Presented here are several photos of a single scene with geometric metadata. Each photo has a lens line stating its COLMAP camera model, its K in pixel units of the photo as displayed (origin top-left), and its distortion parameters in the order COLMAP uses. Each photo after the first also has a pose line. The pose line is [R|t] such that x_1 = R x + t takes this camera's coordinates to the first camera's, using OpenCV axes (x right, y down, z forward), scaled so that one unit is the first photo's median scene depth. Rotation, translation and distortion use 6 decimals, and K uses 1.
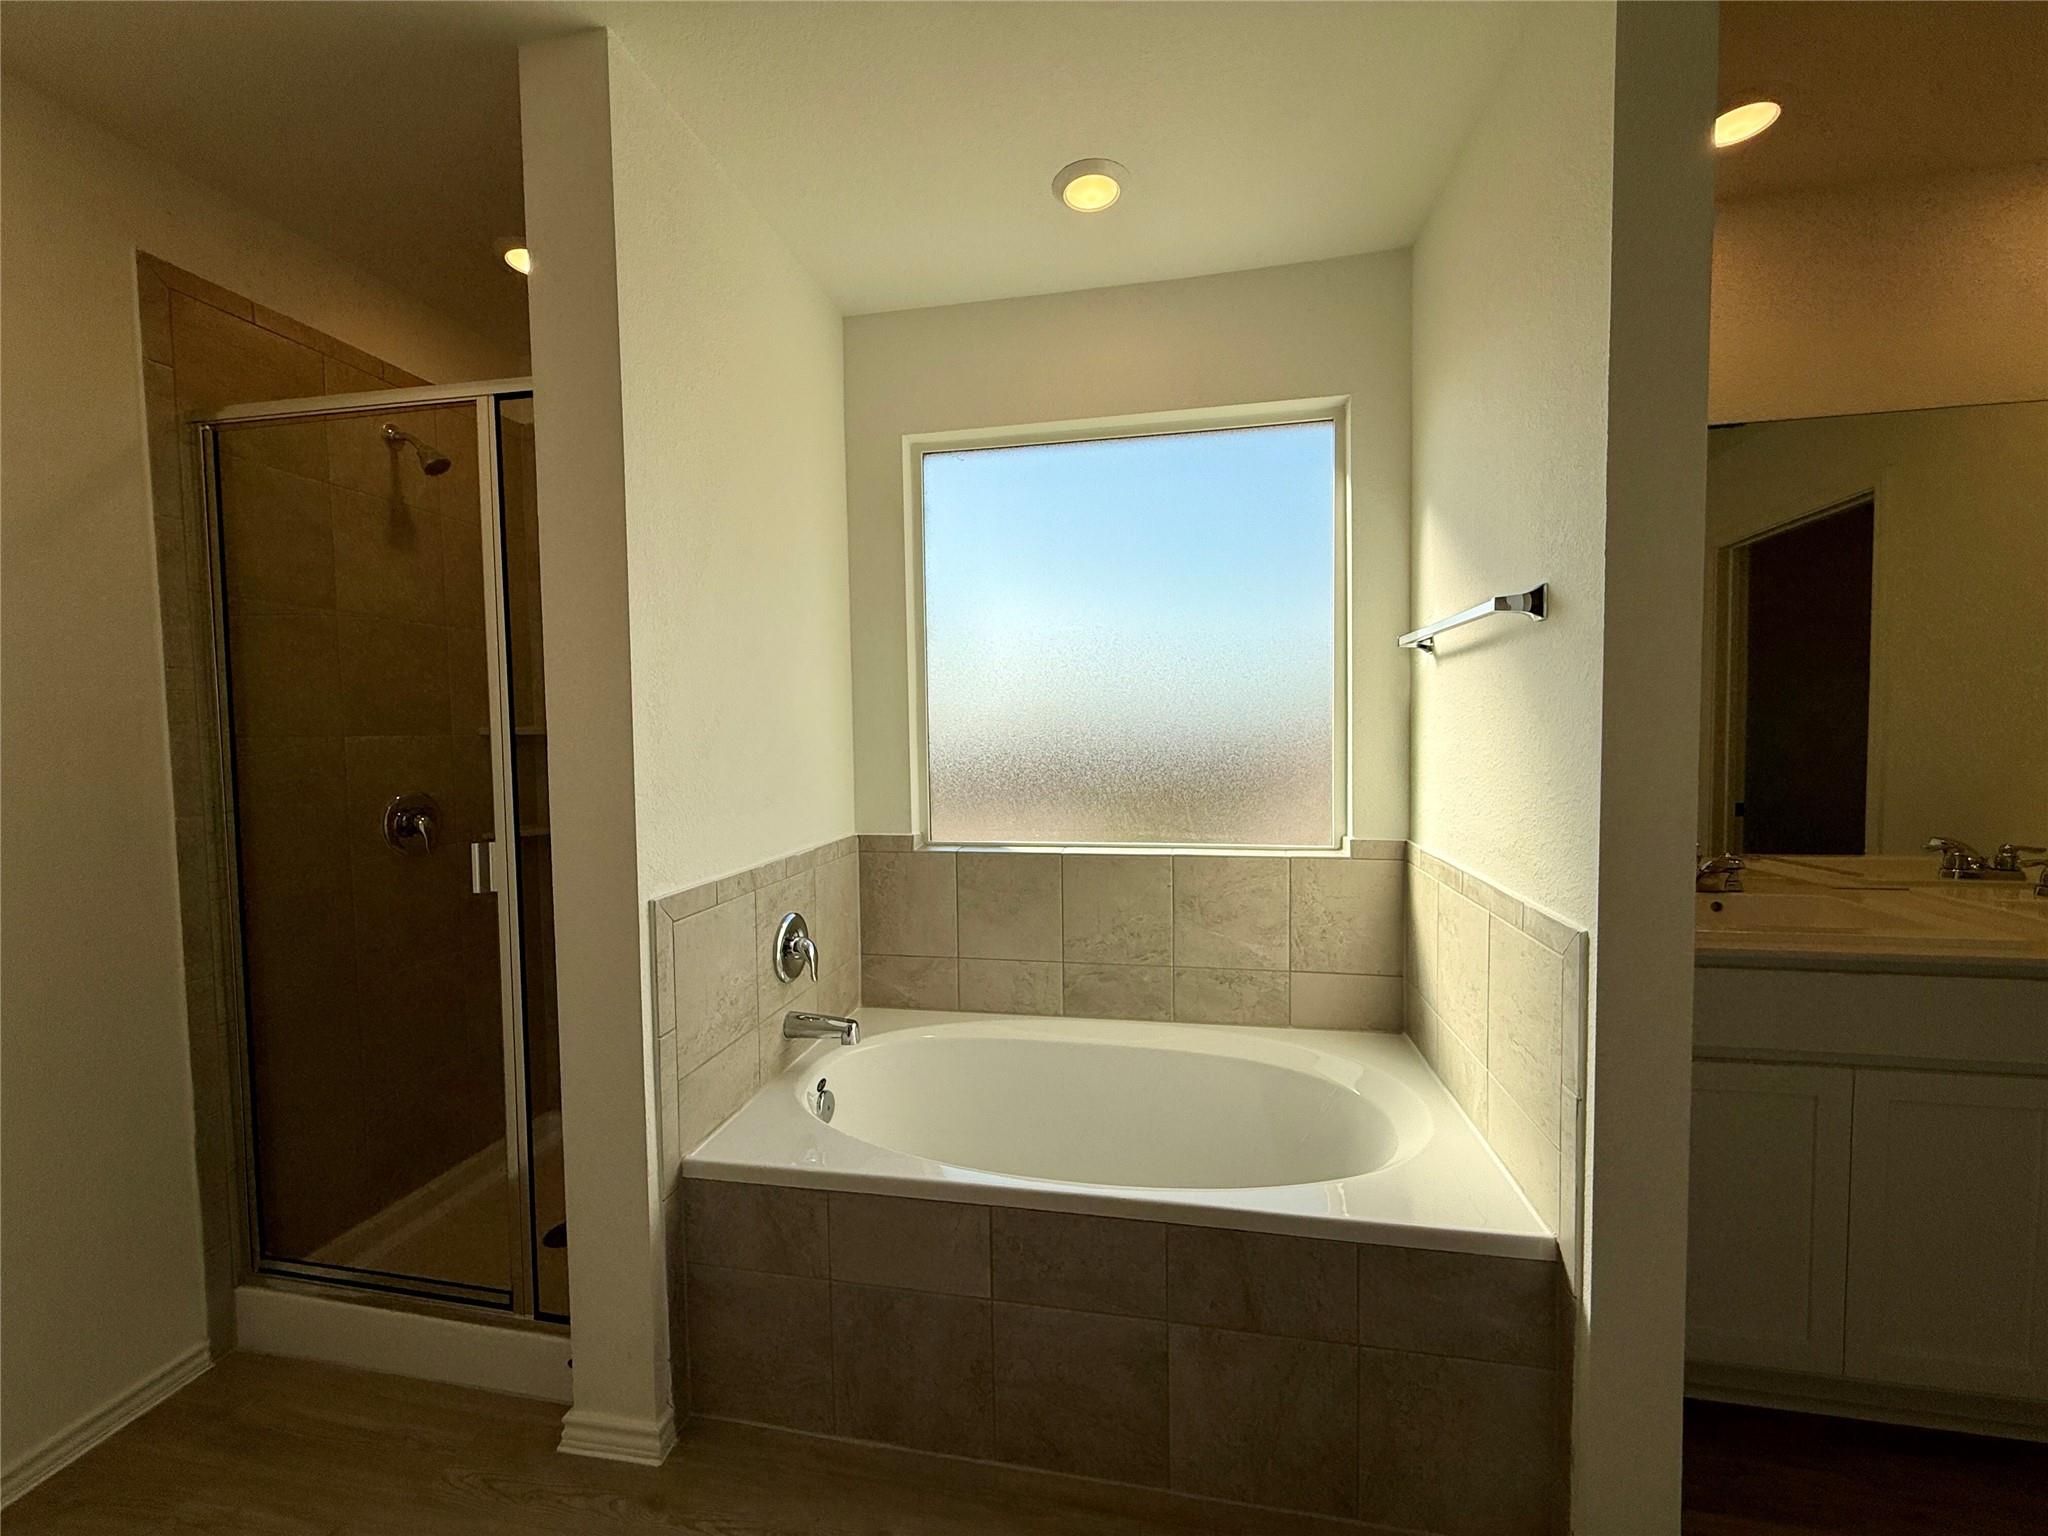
lens RADIAL K [[802.8, 0, 1051.7], [0, 802.8, 765.2], [0, 0, 1]] dist [0.000316, 0.000123]
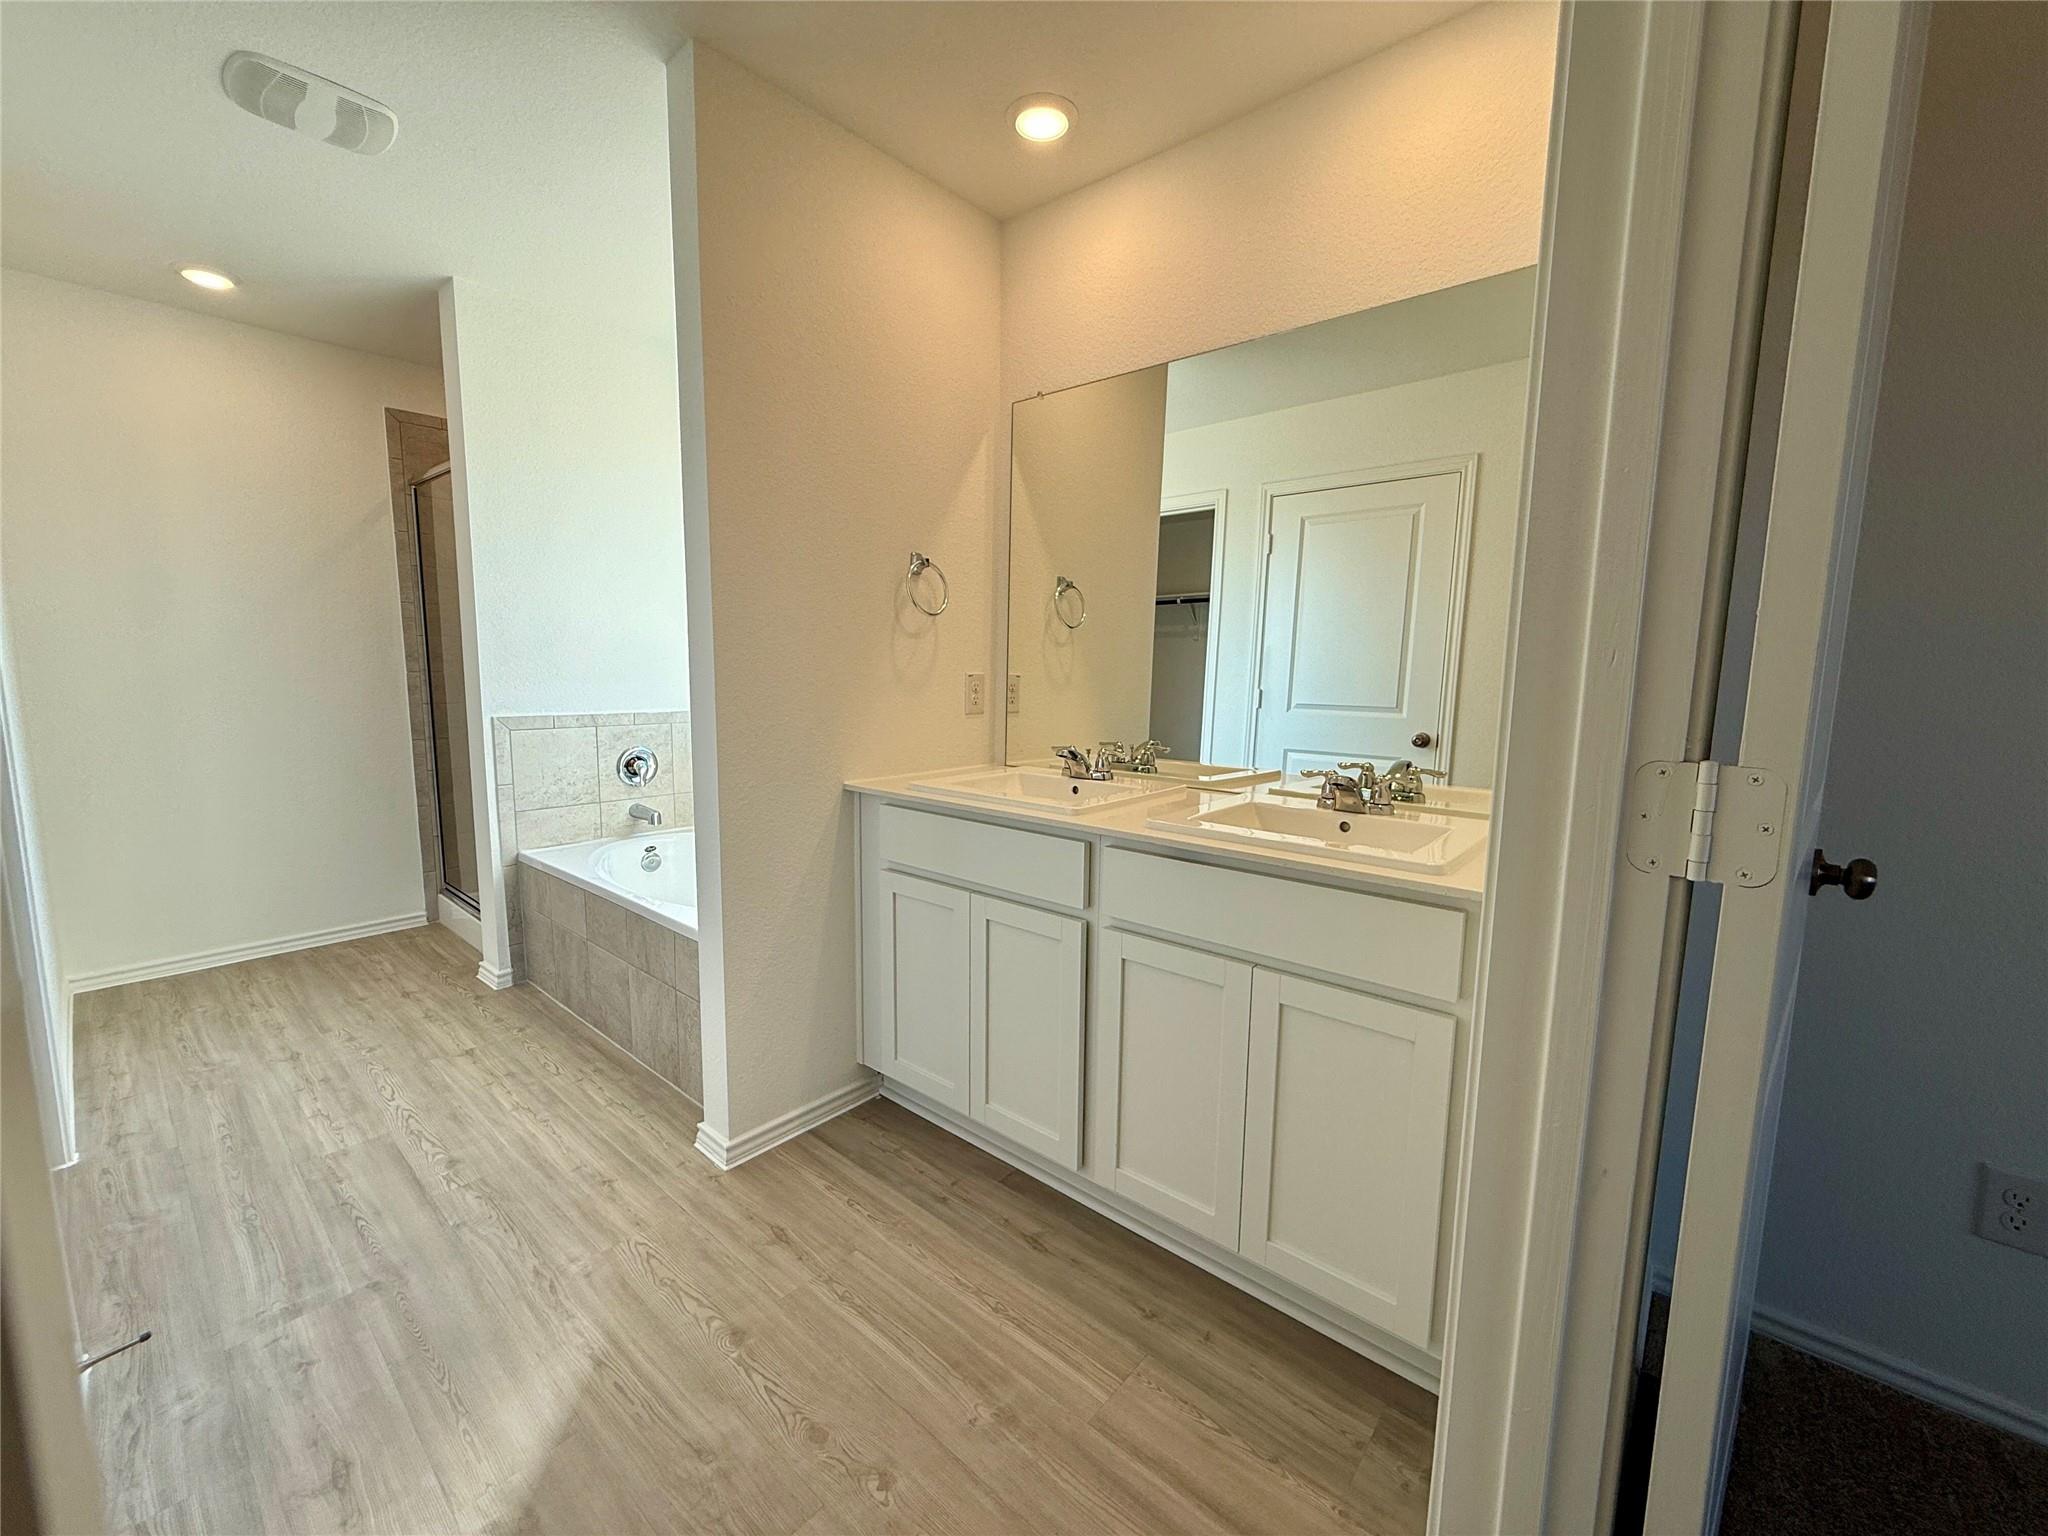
lens RADIAL K [[802.8, 0, 1051.7], [0, 802.8, 765.2], [0, 0, 1]] dist [0.000316, 0.000123]
pose [[0.875957, 0.085521, -0.474747, 1.476635], [-0.049449, 0.994894, 0.087982, 0.037462], [0.479847, -0.053593, 0.875714, -0.081561]]
